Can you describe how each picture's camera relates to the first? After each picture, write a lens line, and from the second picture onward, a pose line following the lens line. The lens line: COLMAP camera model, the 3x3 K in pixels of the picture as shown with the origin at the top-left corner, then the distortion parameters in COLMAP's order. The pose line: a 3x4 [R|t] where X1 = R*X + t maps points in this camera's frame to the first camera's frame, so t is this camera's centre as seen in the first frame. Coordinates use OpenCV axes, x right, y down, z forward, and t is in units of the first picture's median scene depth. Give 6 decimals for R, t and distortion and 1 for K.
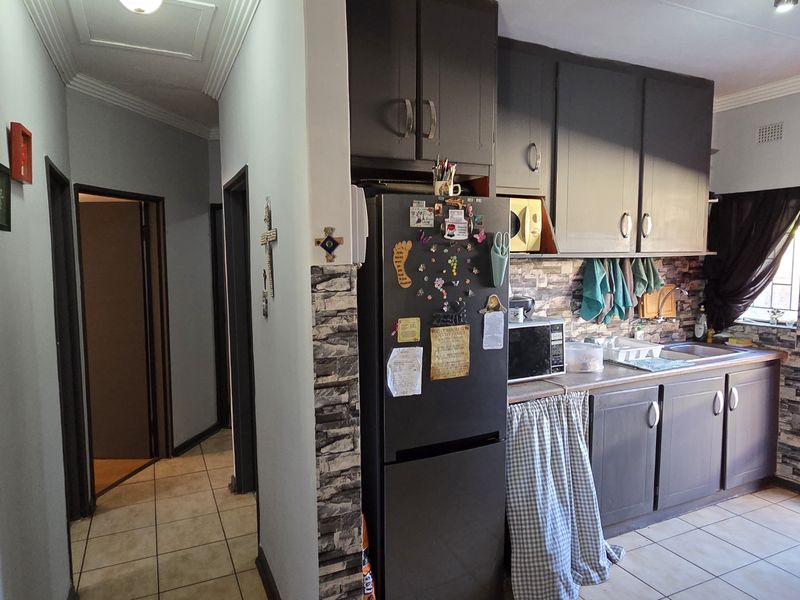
lens RADIAL K [[526.3, 0, 398.8], [0, 526.3, 299.4], [0, 0, 1]] dist [0.004970, -0.008786]
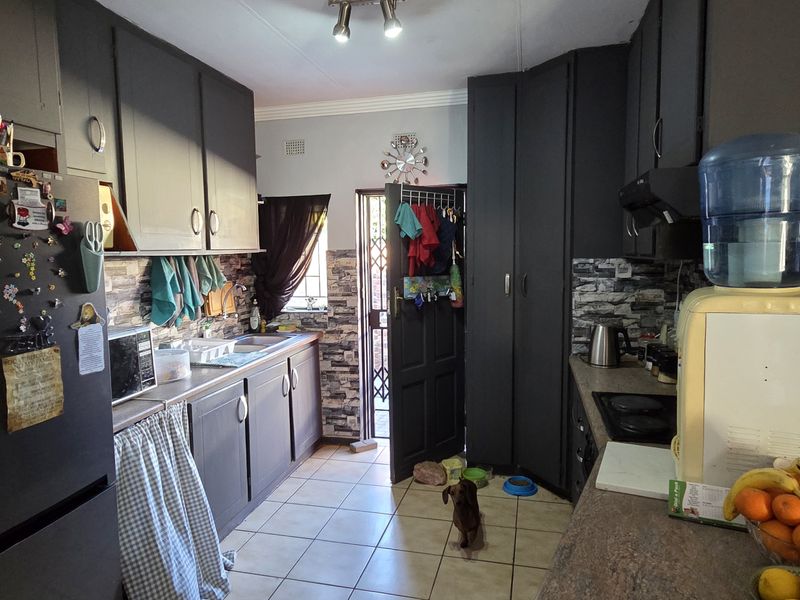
lens RADIAL K [[526.3, 0, 398.4], [0, 526.3, 298.5], [0, 0, 1]] dist [0.004970, -0.008786]
pose [[0.640641, -0.076010, 0.764069, -0.089222], [0.078783, 0.996343, 0.033061, -0.003555], [-0.763788, 0.039016, 0.644286, 0.115867]]
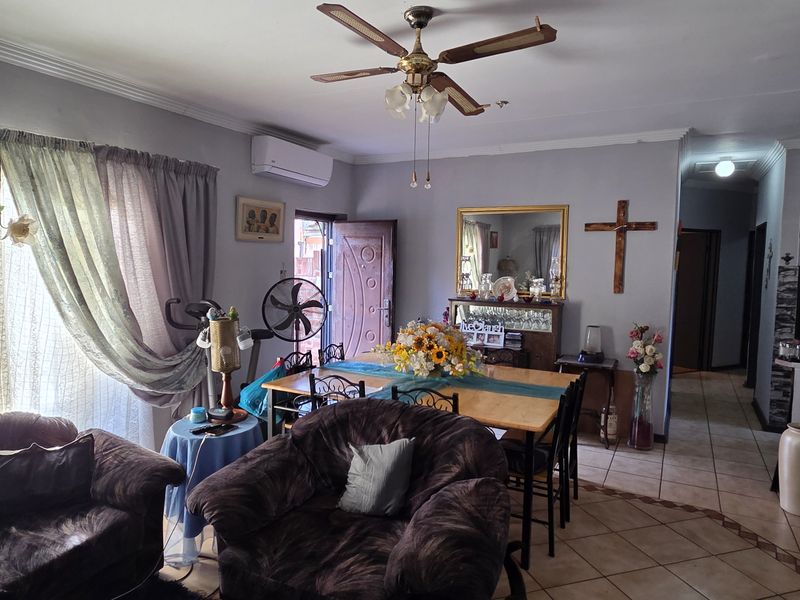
lens RADIAL K [[526.3, 0, 400.1], [0, 526.3, 300.9], [0, 0, 1]] dist [0.004970, -0.008786]
pose [[0.594064, 0.082756, -0.800150, 0.620095], [-0.088400, 0.995386, 0.037317, 0.136750], [0.799546, 0.048565, 0.598638, -1.606596]]
